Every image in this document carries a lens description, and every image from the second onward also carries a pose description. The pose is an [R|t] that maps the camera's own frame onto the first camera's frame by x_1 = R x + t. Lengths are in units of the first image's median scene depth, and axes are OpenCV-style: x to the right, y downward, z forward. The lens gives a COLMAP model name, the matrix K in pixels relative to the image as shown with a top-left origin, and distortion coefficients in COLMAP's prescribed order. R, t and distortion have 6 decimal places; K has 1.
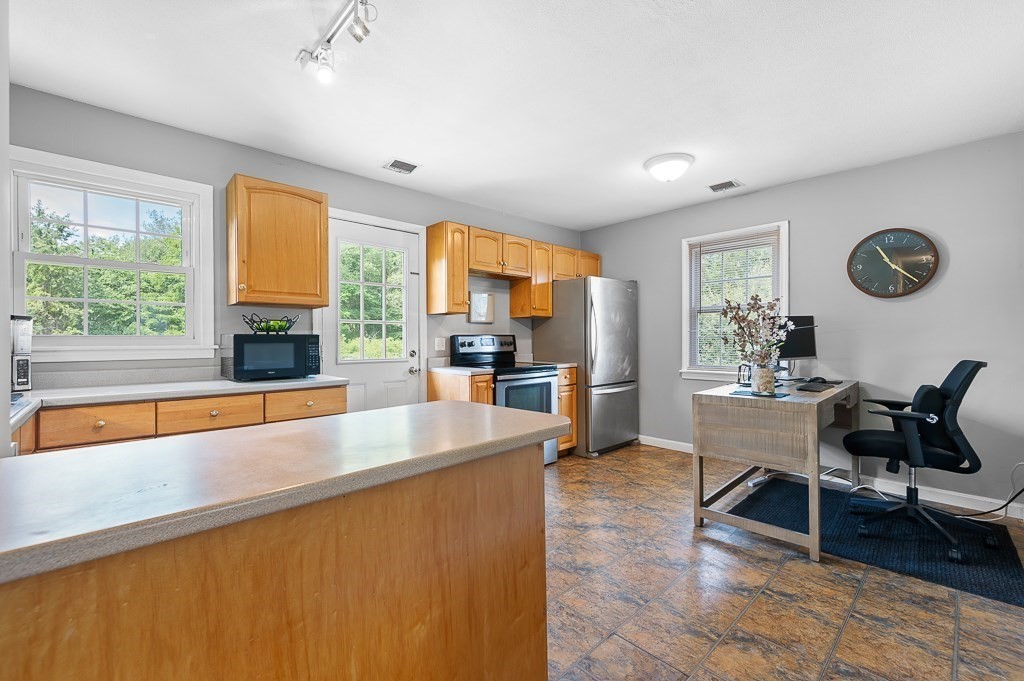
lens RADIAL K [[427.2, 0, 513.5], [0, 427.2, 342.9], [0, 0, 1]] dist [0.001602, -0.000612]
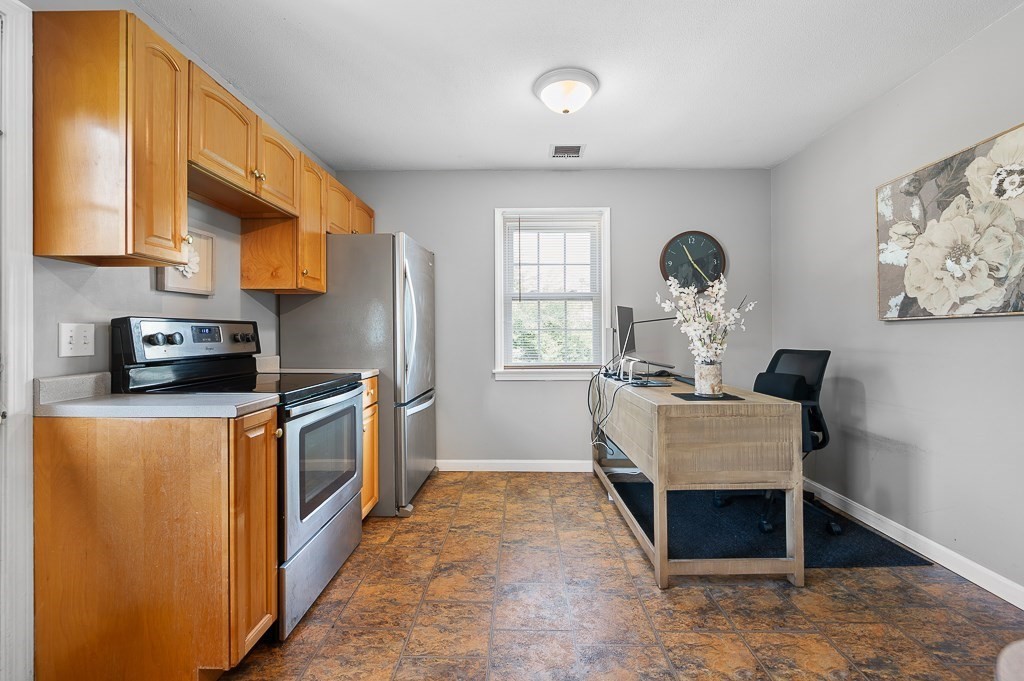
lens RADIAL K [[427.2, 0, 516.6], [0, 427.2, 332.3], [0, 0, 1]] dist [0.001602, -0.000612]
pose [[0.692425, 0.005472, 0.721469, -0.182069], [0.004938, 0.999912, -0.012324, 0.003267], [-0.721473, 0.012096, 0.692337, 0.468969]]
